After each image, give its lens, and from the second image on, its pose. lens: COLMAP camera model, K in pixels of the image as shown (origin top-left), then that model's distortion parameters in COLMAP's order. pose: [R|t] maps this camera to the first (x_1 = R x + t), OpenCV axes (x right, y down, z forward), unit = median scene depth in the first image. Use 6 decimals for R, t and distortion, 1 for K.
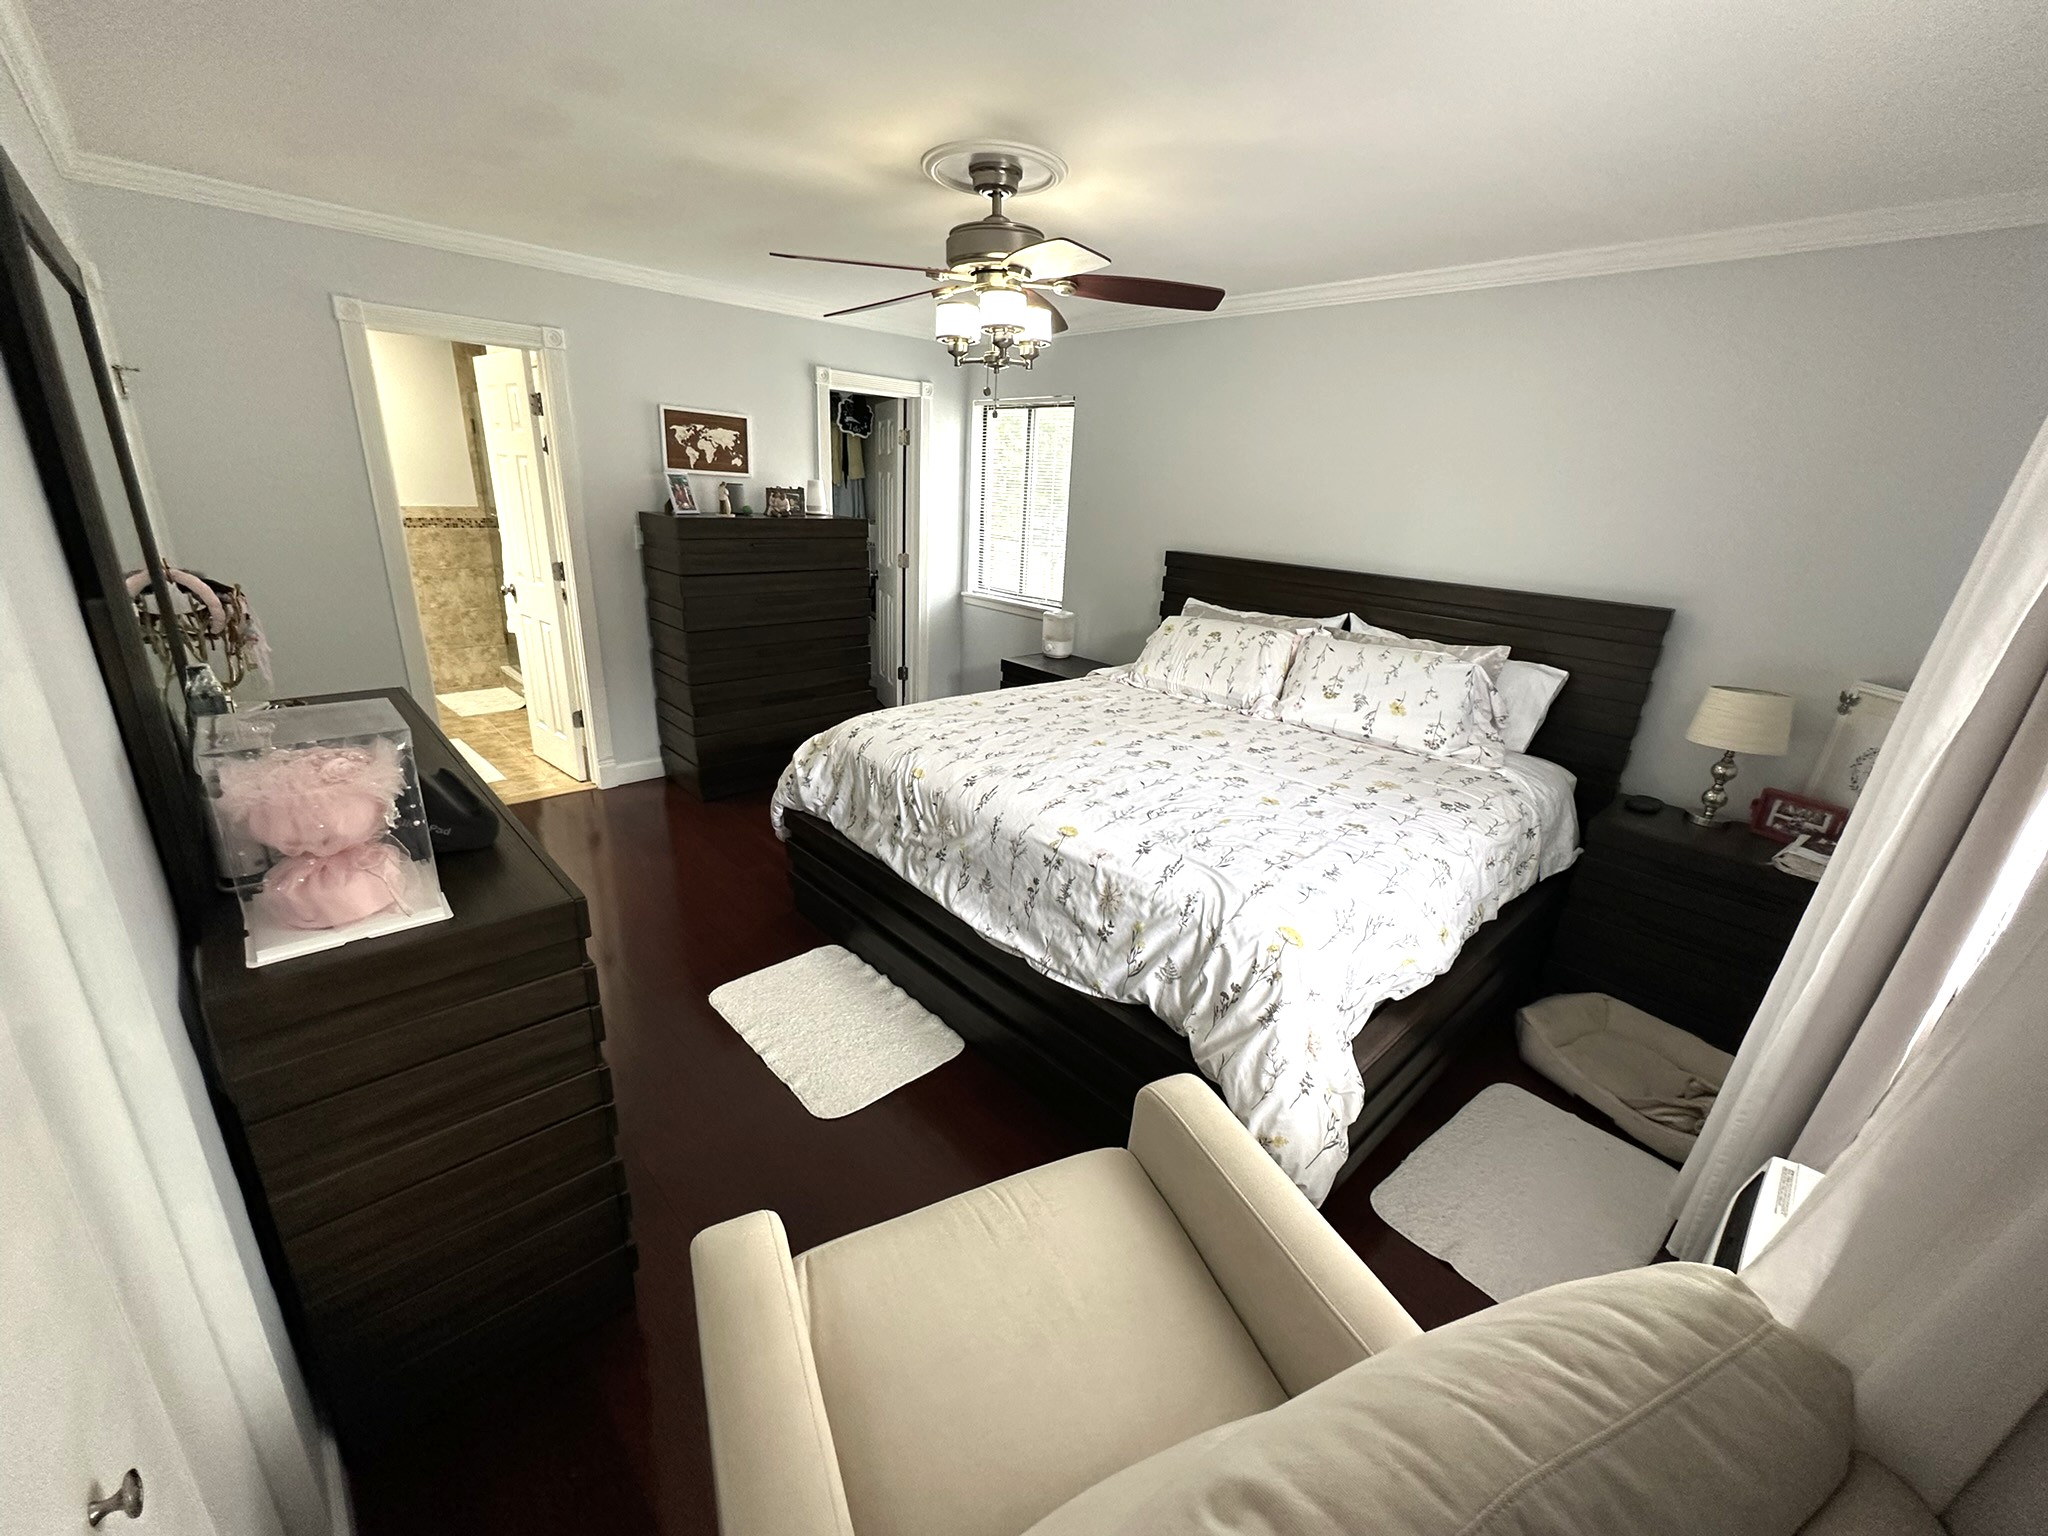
lens RADIAL K [[827.0, 0, 1016.5], [0, 827.0, 773.3], [0, 0, 1]] dist [-0.001994, -0.000322]
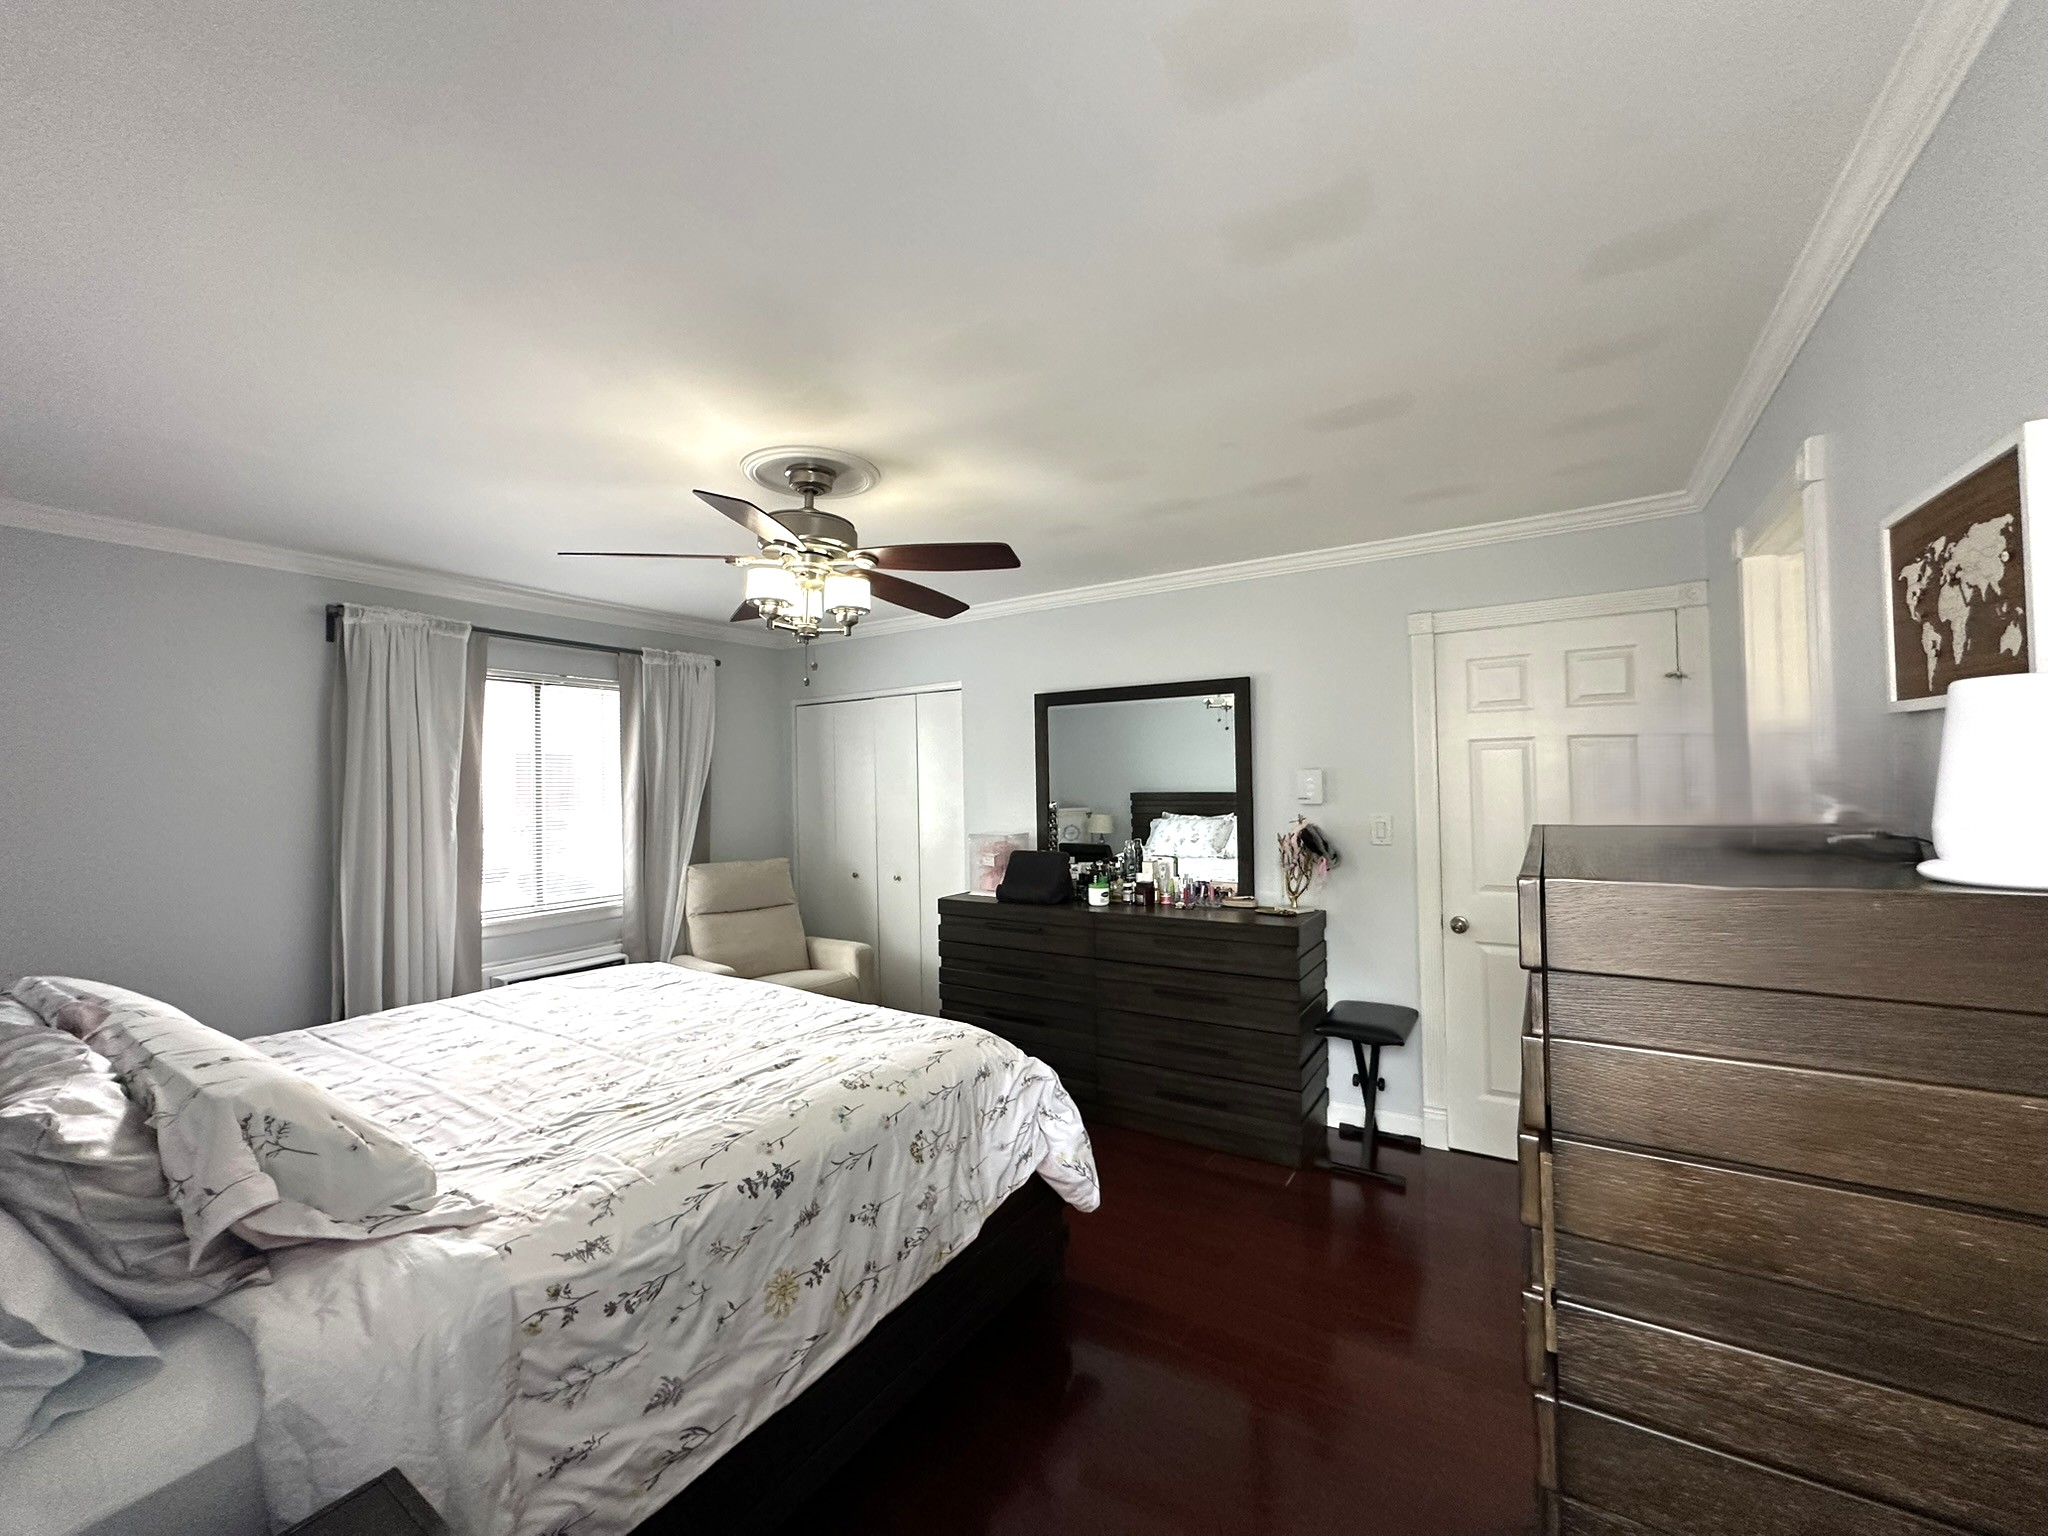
lens RADIAL K [[827.0, 0, 1016.5], [0, 827.0, 773.3], [0, 0, 1]] dist [-0.001994, -0.000322]
pose [[-0.969831, -0.035280, -0.241211, -0.017928], [-0.109452, 0.947151, 0.301538, -0.356864], [0.217825, 0.318842, -0.922438, 1.087460]]
